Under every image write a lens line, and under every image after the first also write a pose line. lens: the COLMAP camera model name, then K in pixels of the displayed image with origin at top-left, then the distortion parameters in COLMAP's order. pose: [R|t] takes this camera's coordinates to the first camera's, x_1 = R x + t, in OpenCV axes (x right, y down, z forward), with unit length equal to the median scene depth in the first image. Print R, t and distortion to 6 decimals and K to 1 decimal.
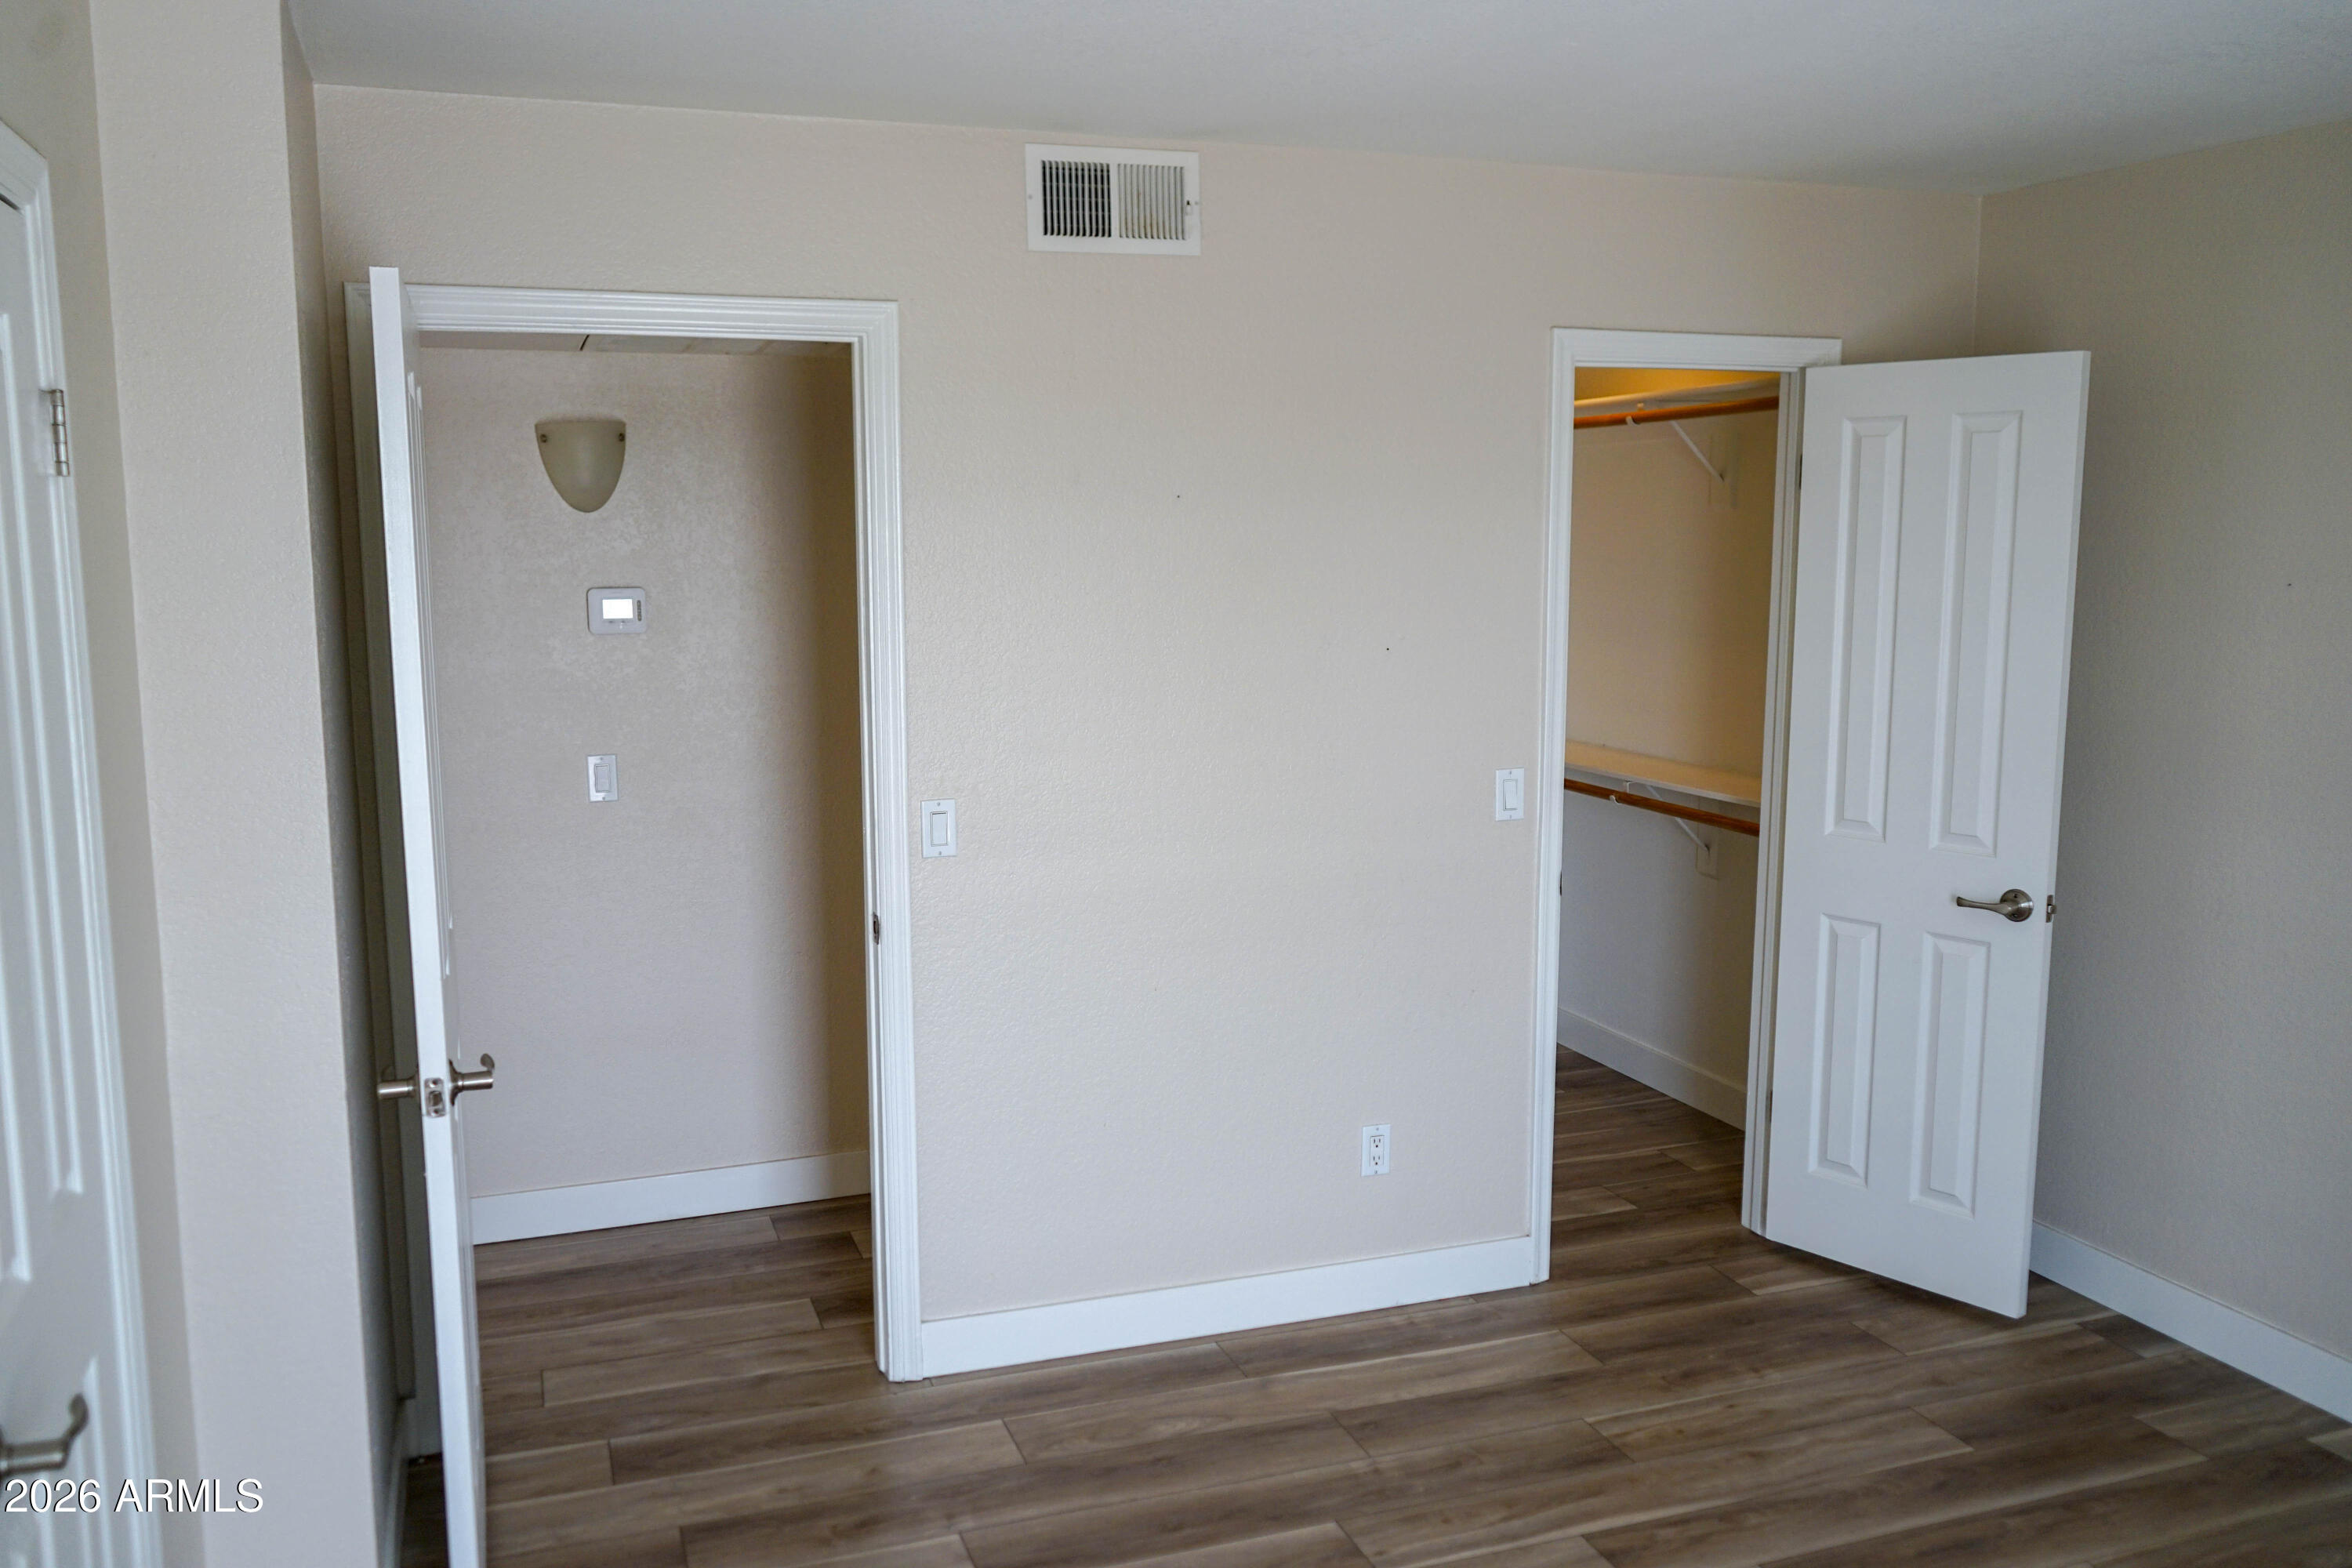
lens RADIAL K [[1885.5, 0, 1176.0], [0, 1885.5, 784.0], [0, 0, 1]] dist [-0.014025, 0.012728]
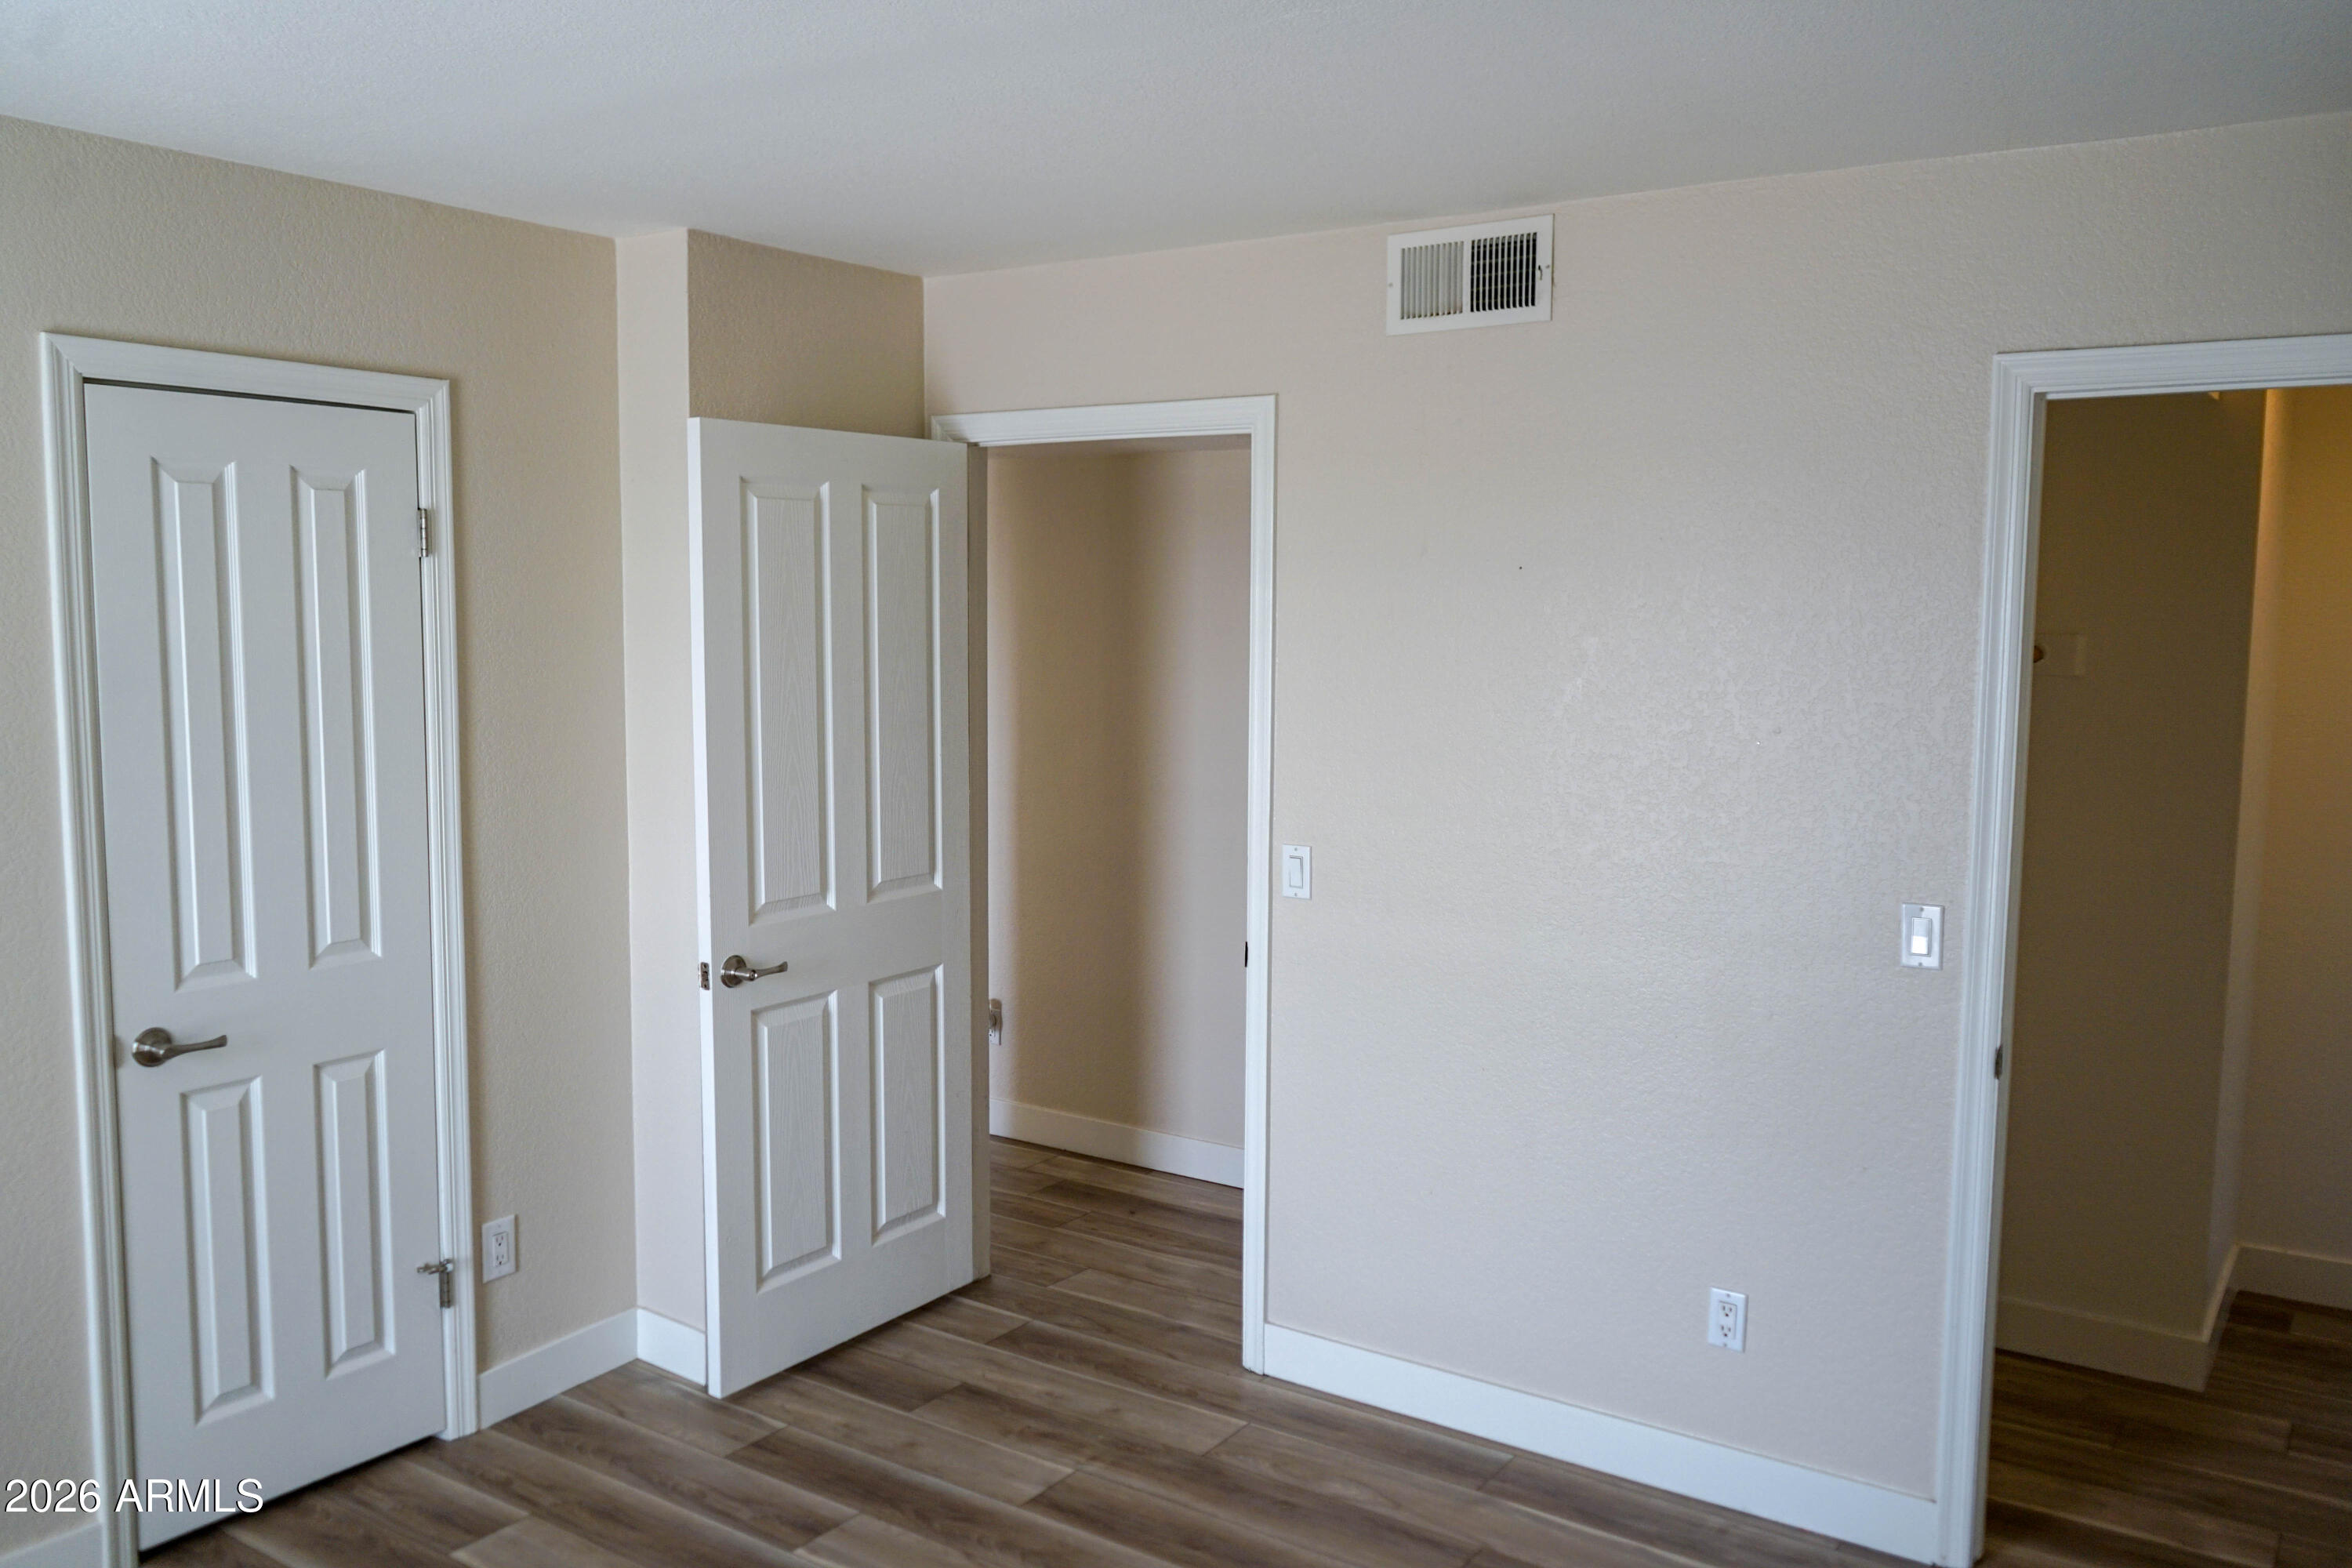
lens RADIAL K [[1885.5, 0, 1176.0], [0, 1885.5, 784.0], [0, 0, 1]] dist [-0.014025, 0.012728]
pose [[0.579609, 0.088271, -0.810100, 0.709812], [-0.120944, 0.992424, 0.021605, -0.041547], [0.805870, 0.085454, 0.585894, 0.301448]]
